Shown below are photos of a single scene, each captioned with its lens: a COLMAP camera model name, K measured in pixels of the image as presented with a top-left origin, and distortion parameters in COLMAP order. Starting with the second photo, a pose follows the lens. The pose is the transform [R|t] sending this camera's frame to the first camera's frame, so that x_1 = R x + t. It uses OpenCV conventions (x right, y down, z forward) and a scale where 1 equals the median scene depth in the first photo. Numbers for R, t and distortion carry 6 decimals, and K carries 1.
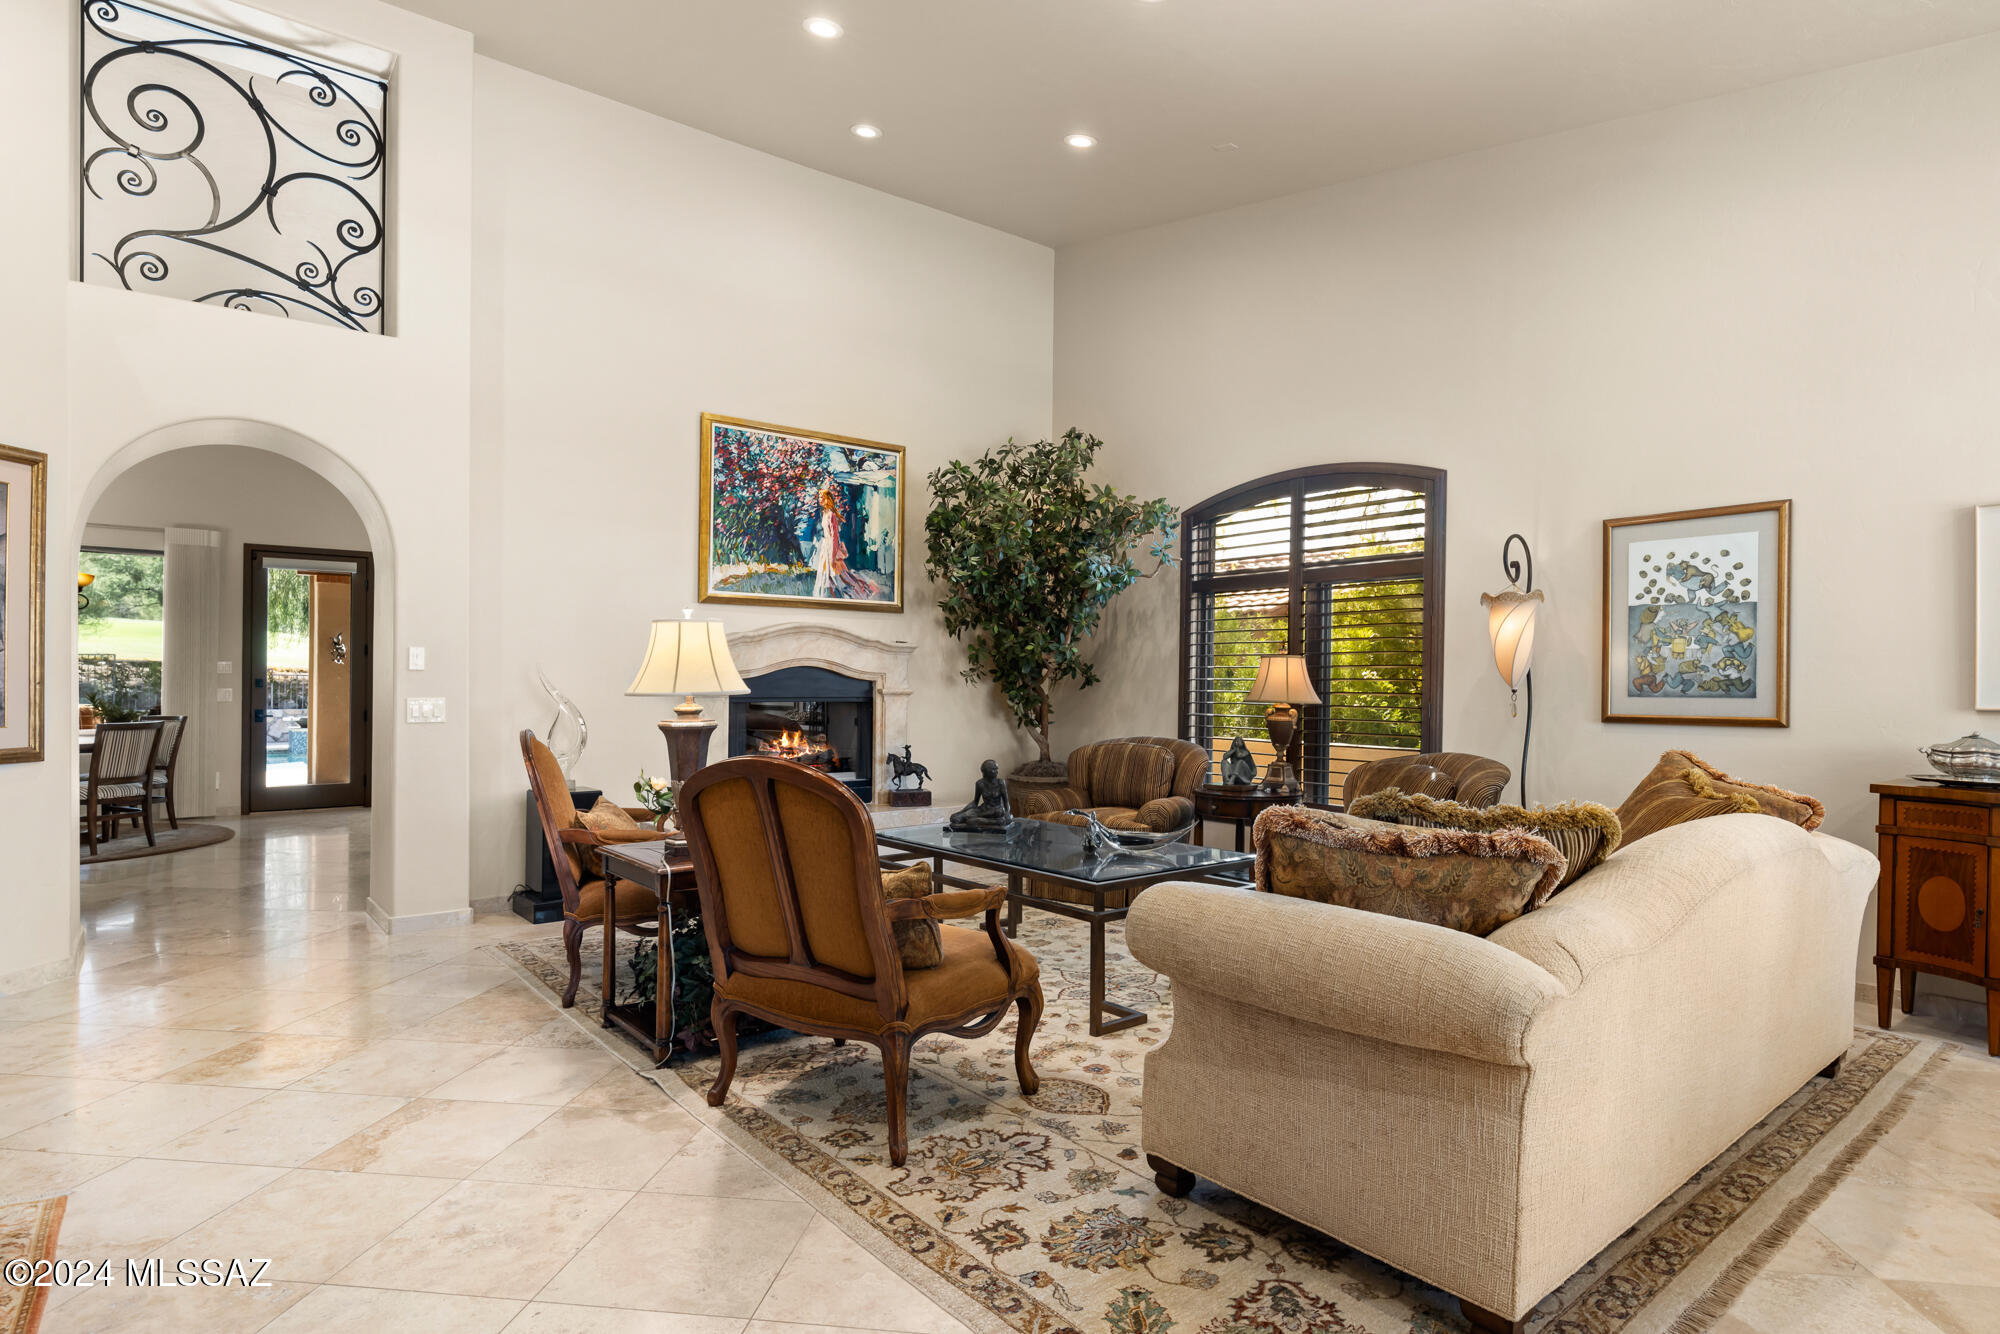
lens RADIAL K [[1045.8, 0, 1041.4], [0, 1045.8, 677.9], [0, 0, 1]] dist [-0.002332, -0.000898]
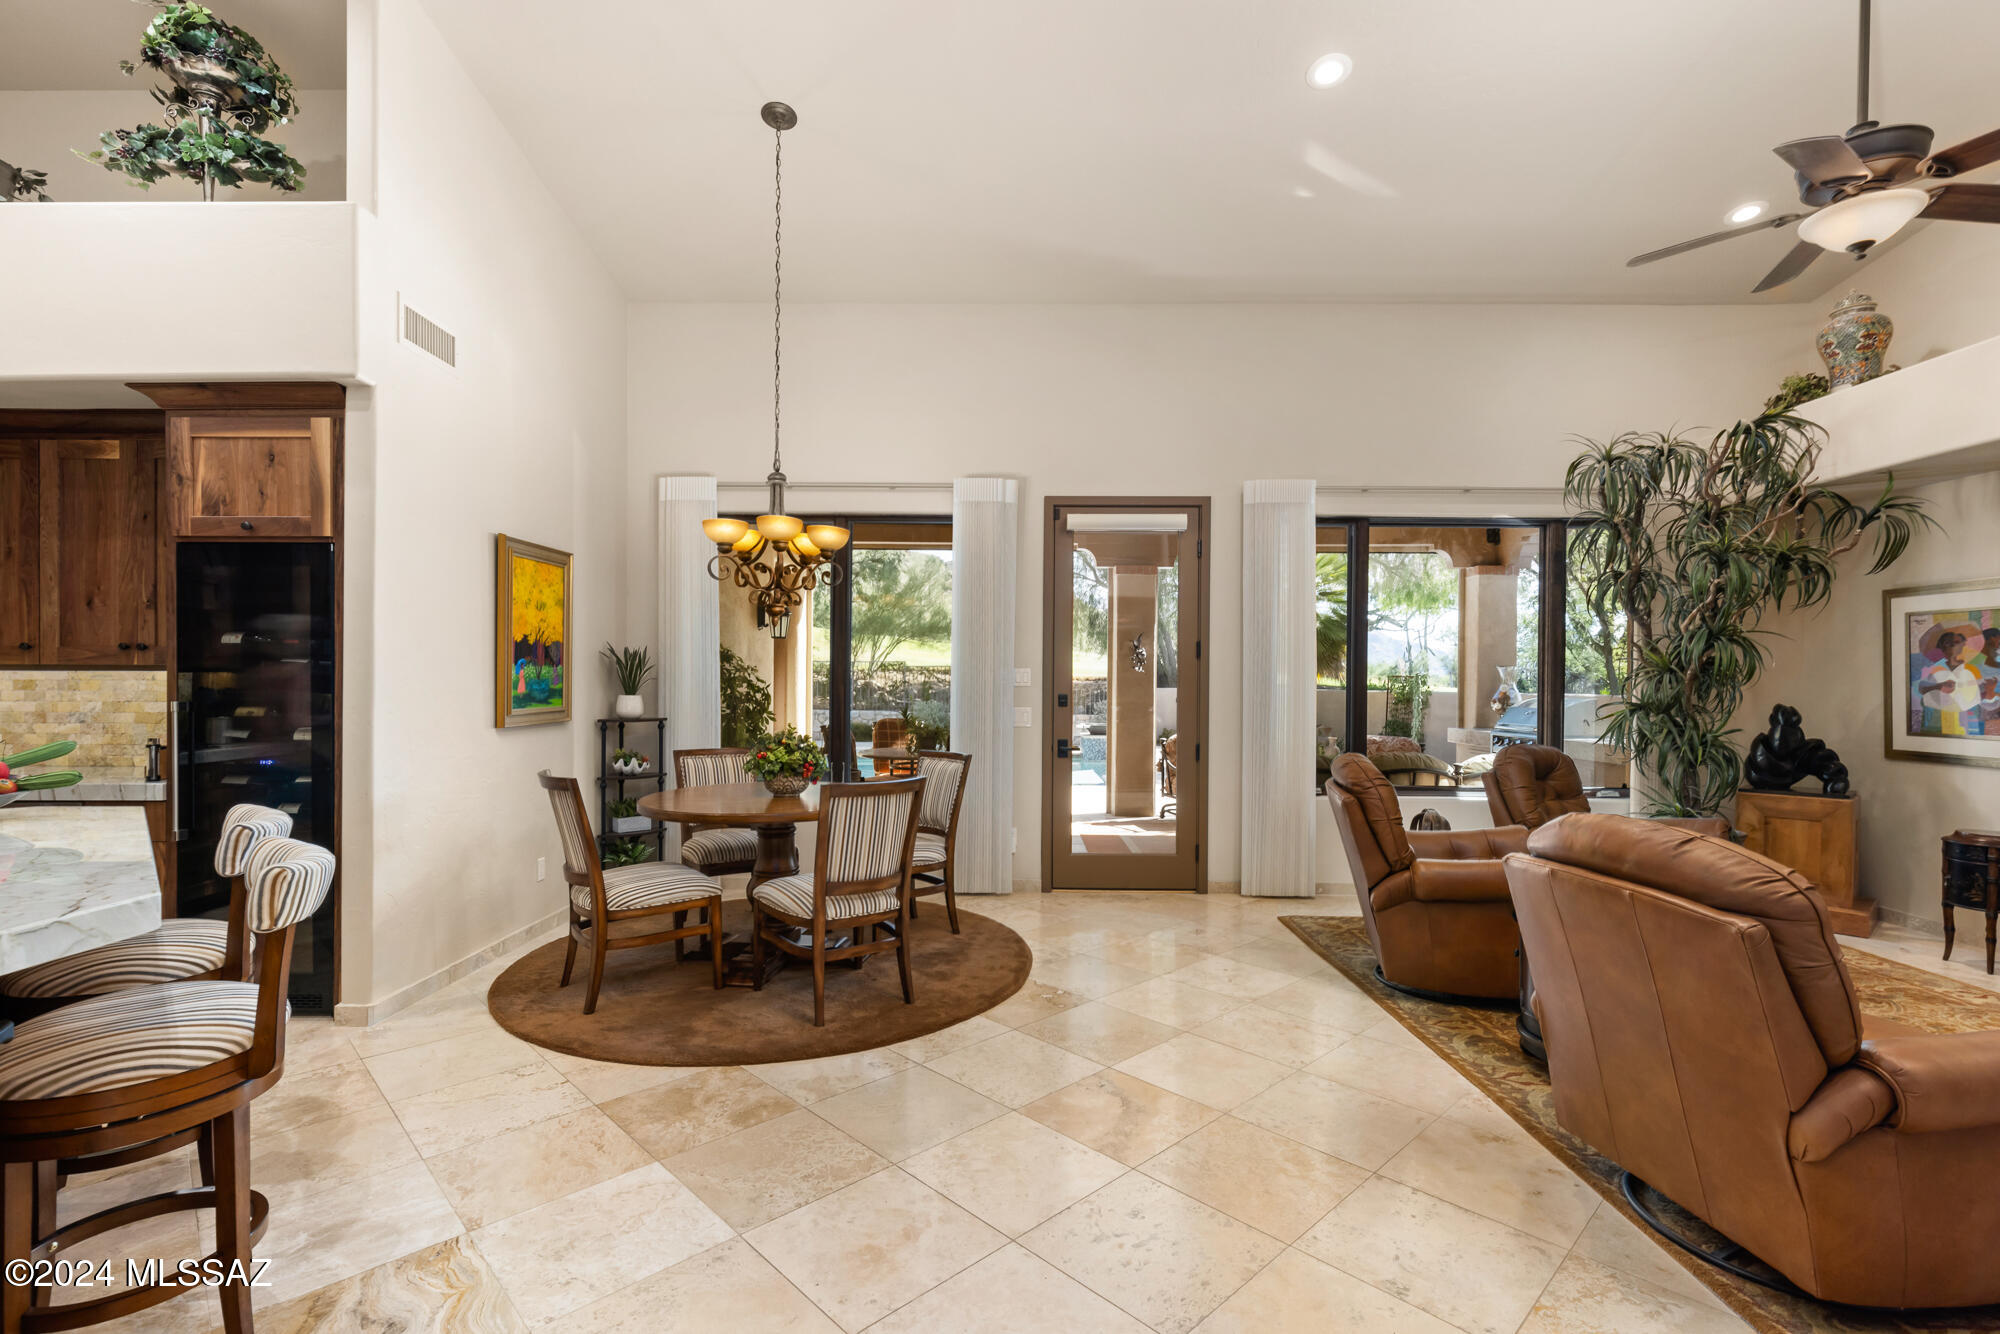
lens RADIAL K [[936.5, 0, 1036.9], [0, 936.5, 683.0], [0, 0, 1]] dist [0.009364, 0.000116]
pose [[0.784863, -0.000390, -0.619669, -0.712119], [0.000507, 1.000000, 0.000013, -0.011433], [0.619669, -0.000325, 0.784863, 0.946161]]
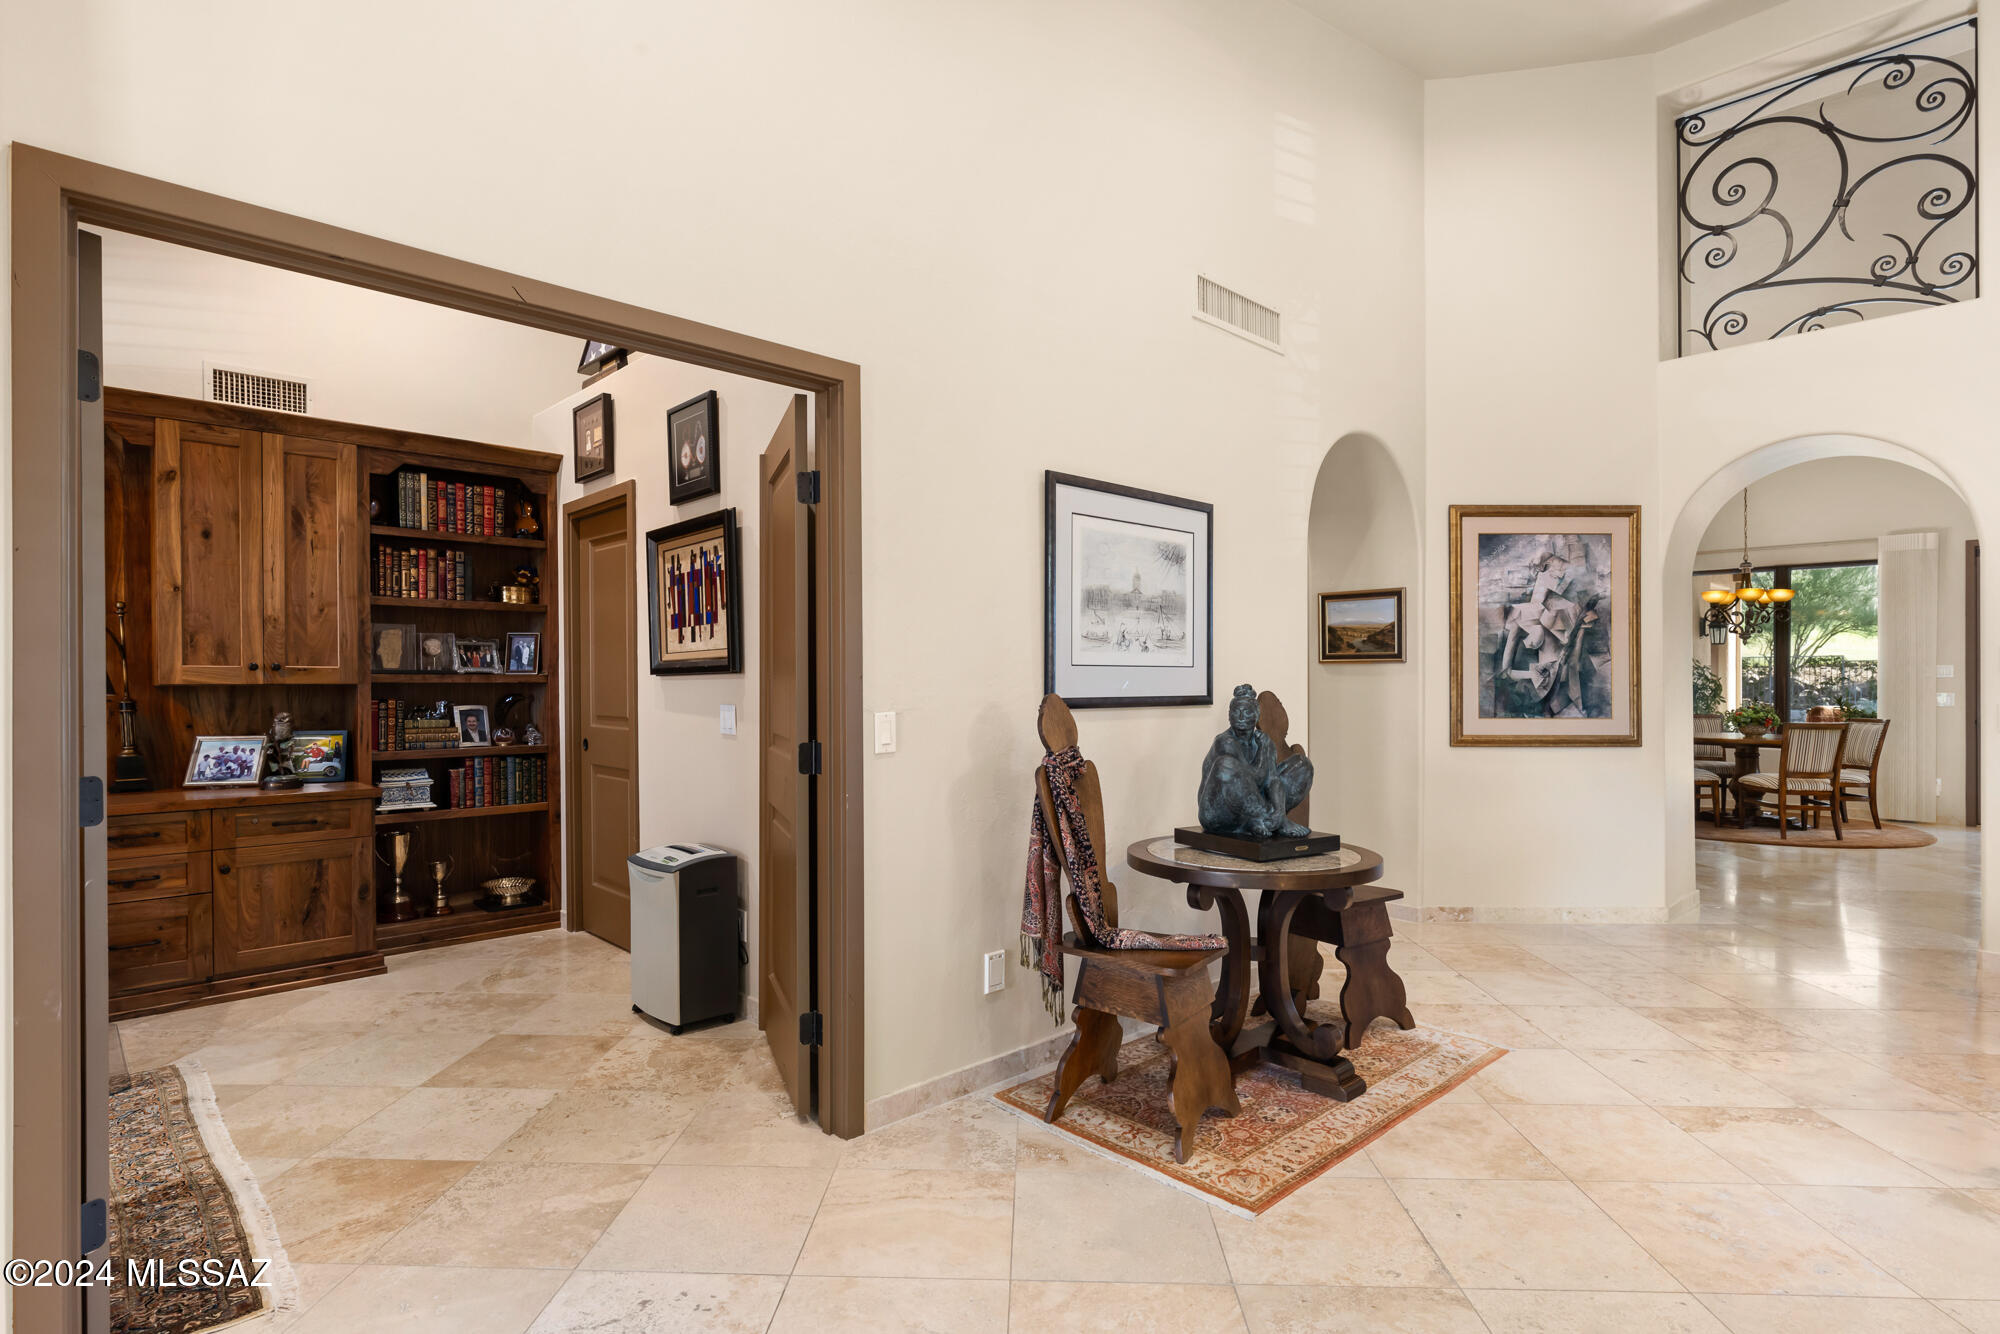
lens RADIAL K [[1017.3, 0, 991.7], [0, 1017.3, 672.3], [0, 0, 1]] dist [-0.003439, -0.001584]
pose [[0.061714, -0.011055, -0.998033, 0.186439], [0.000669, 0.999939, -0.011034, 0.001727], [0.998094, 0.000013, 0.061718, 0.106700]]
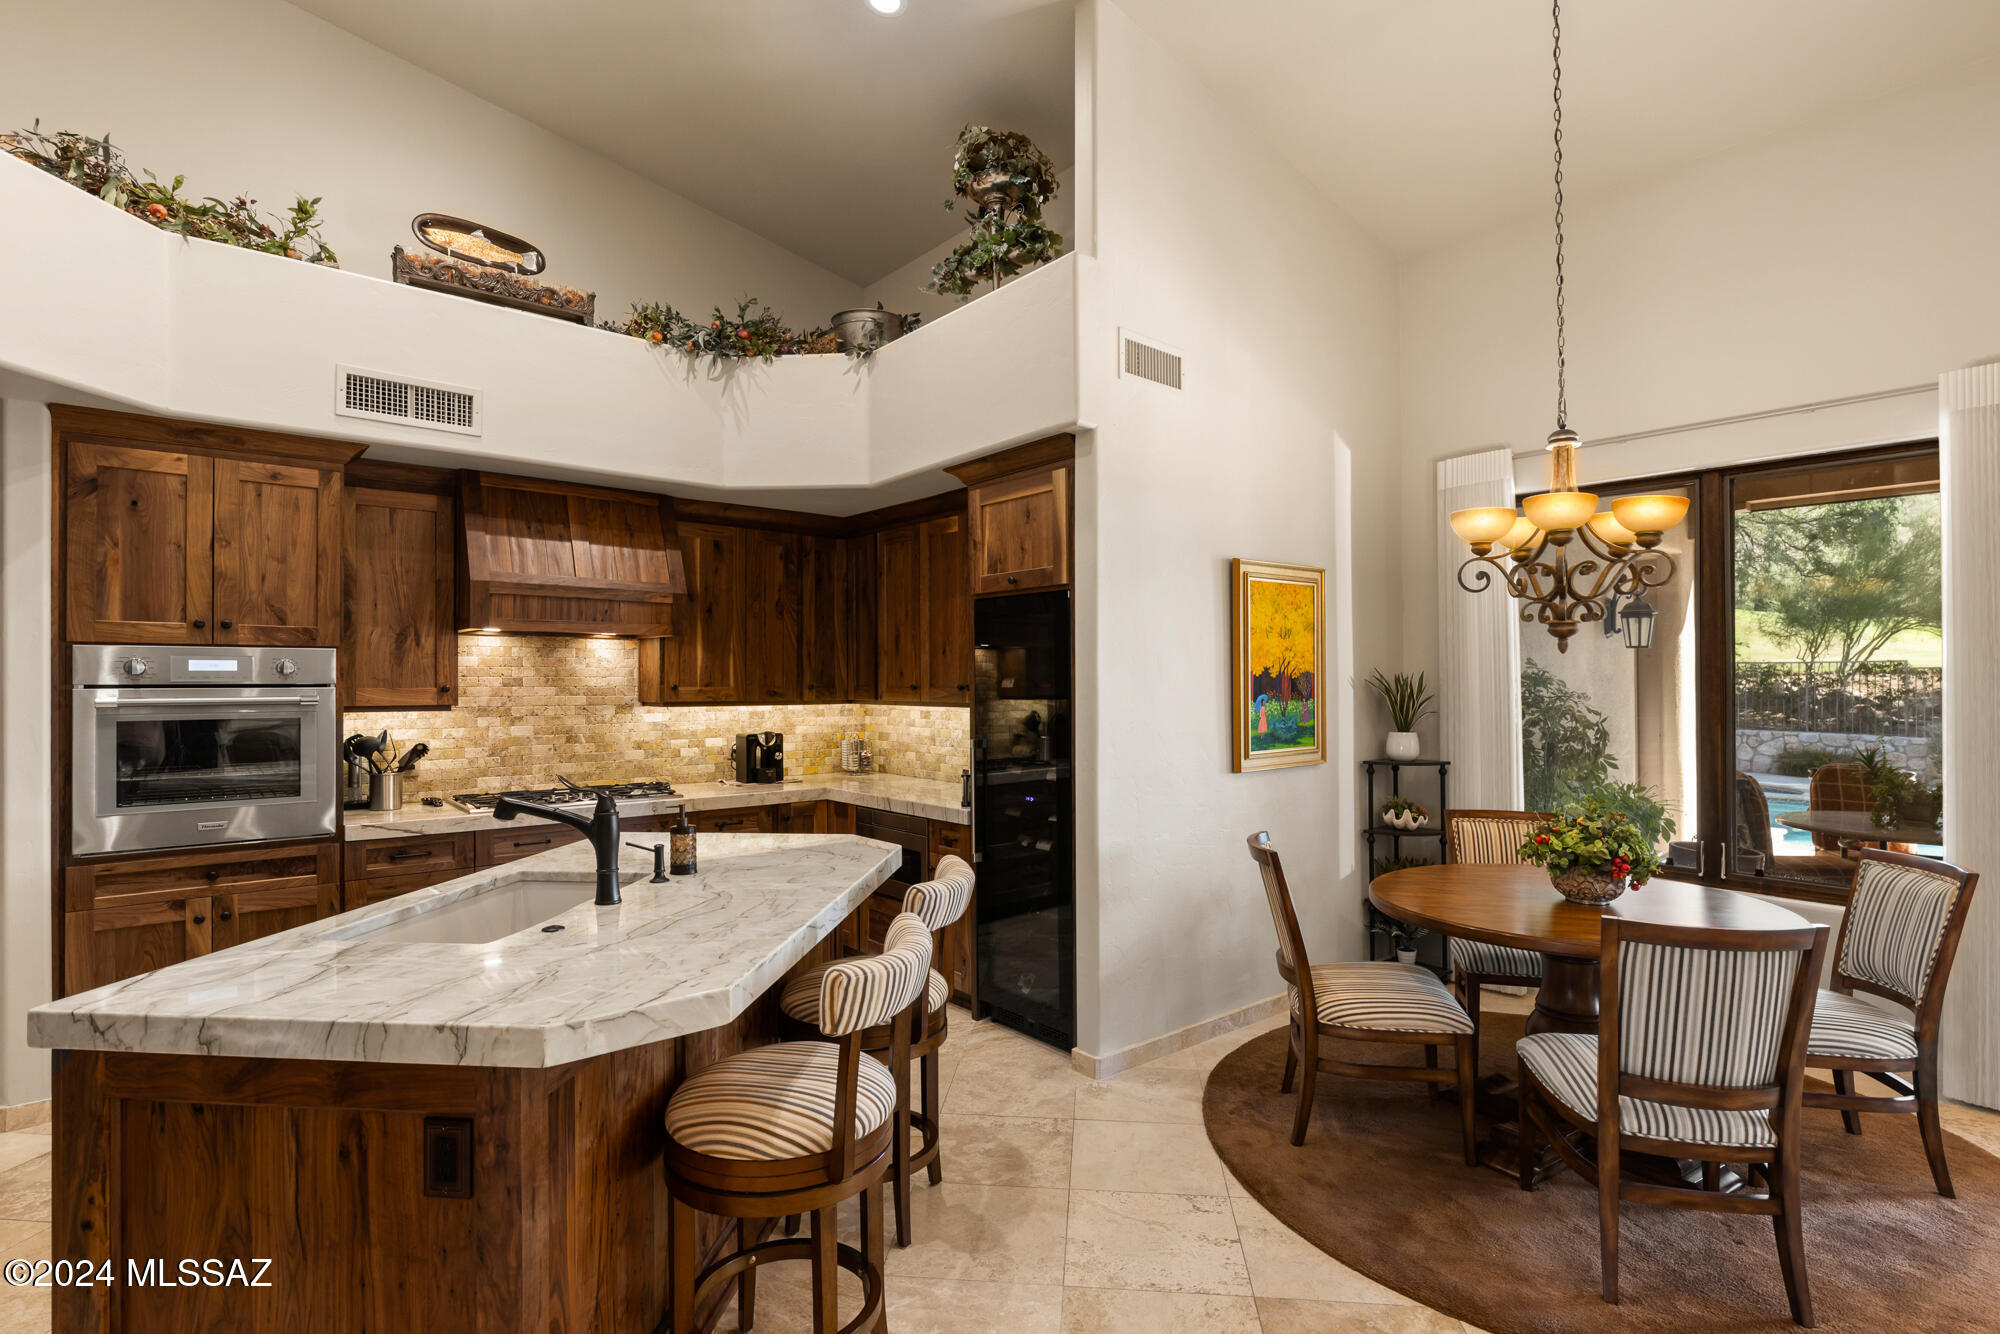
lens RADIAL K [[1017.3, 0, 948.2], [0, 1017.3, 662.8], [0, 0, 1]] dist [-0.003439, -0.001584]
pose [[-0.004364, -0.023997, -0.999703, -0.788185], [0.002399, 0.999709, -0.024008, -0.042048], [0.999988, -0.002503, -0.004306, 1.083352]]
